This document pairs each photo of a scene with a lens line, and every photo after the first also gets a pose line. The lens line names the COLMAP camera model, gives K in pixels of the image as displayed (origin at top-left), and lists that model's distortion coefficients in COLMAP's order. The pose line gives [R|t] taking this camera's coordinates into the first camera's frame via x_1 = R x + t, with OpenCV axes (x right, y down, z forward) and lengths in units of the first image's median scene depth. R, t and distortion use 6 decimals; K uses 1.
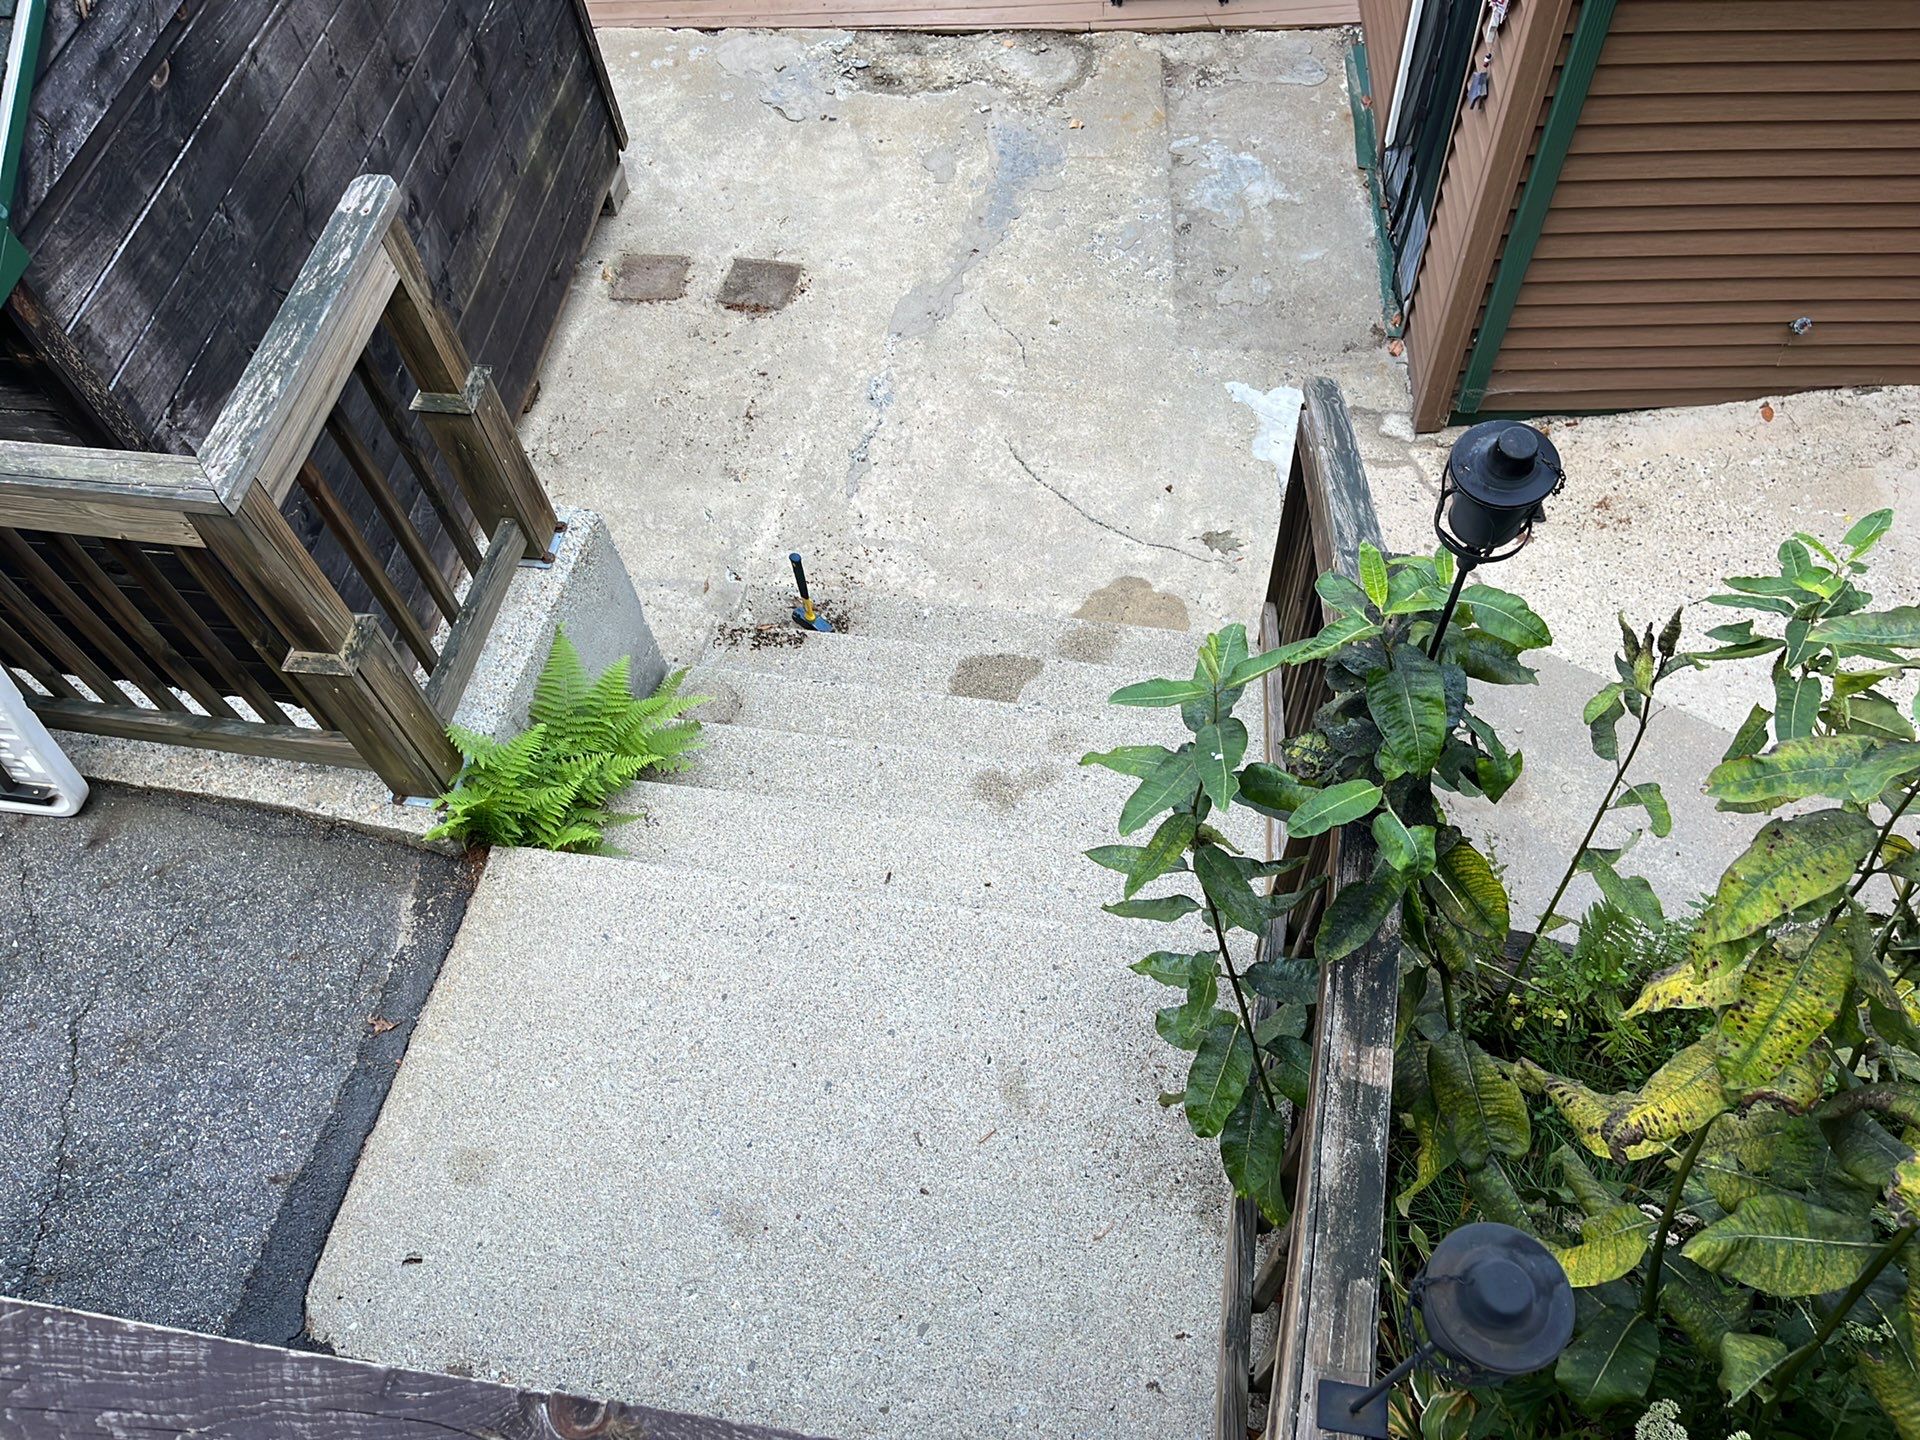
lens RADIAL K [[1465.3, 0, 962.7], [0, 1465.3, 708.5], [0, 0, 1]] dist [0.025778, 0.000570]
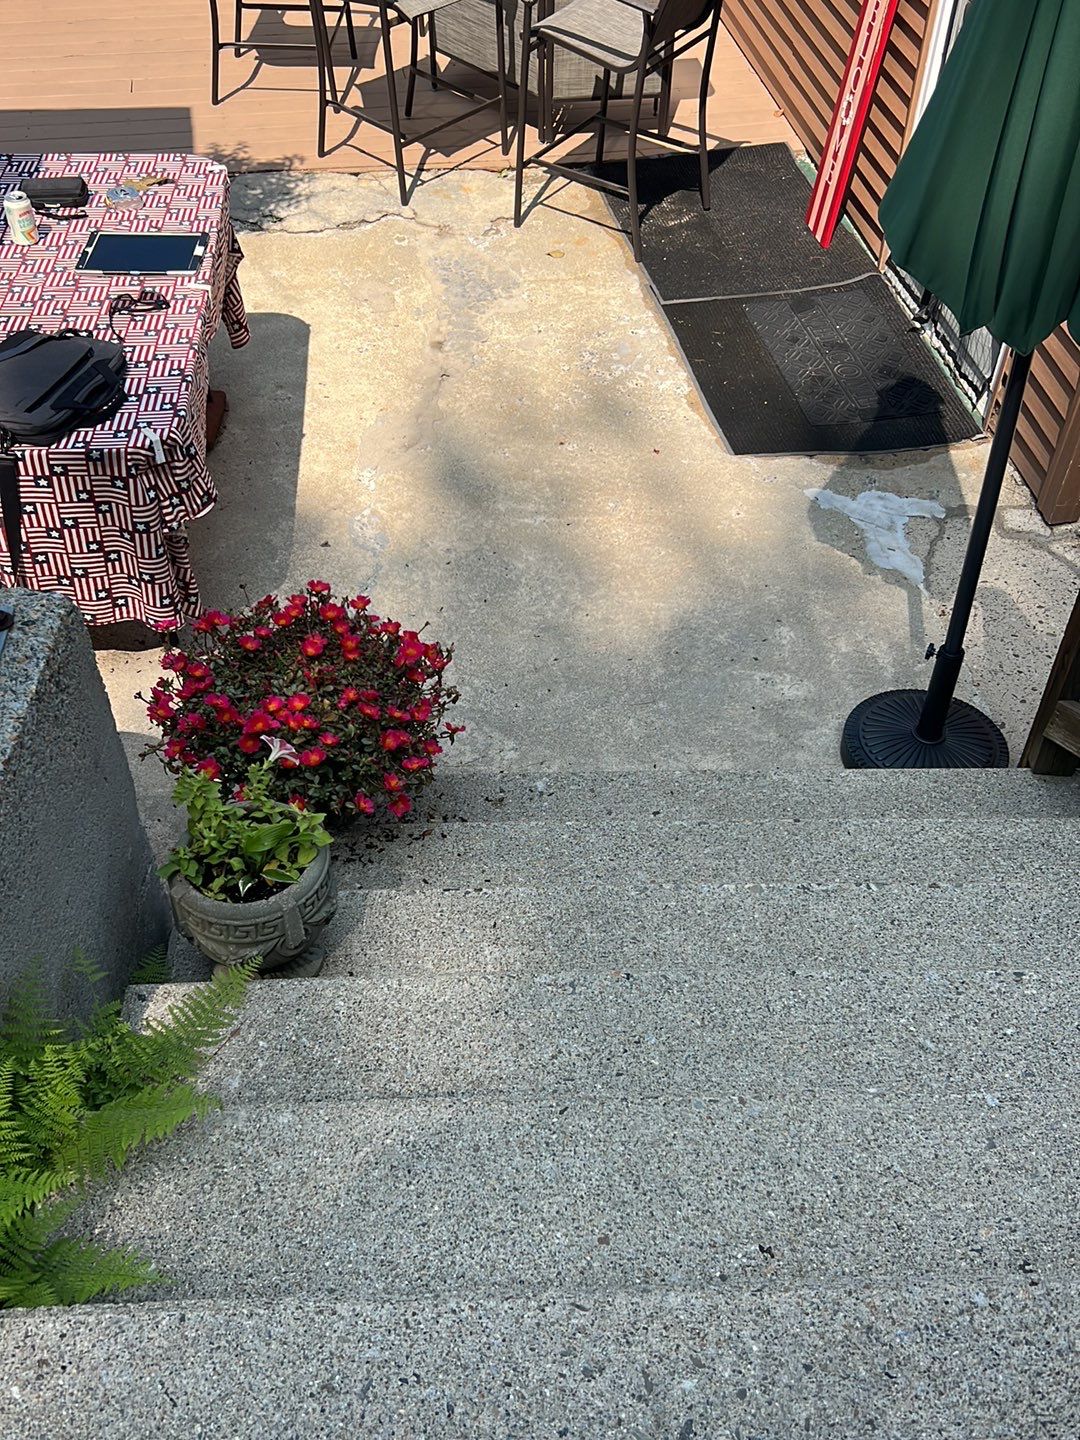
lens RADIAL K [[1355.6, 0, 540.0], [0, 1355.6, 720.0], [0, 0, 1]] dist [0.168037, -0.460372]
pose [[0.971091, -0.095570, 0.218743, -0.137996], [0.136626, 0.973943, -0.181020, 0.014753], [-0.195743, 0.205673, 0.958845, 0.355105]]
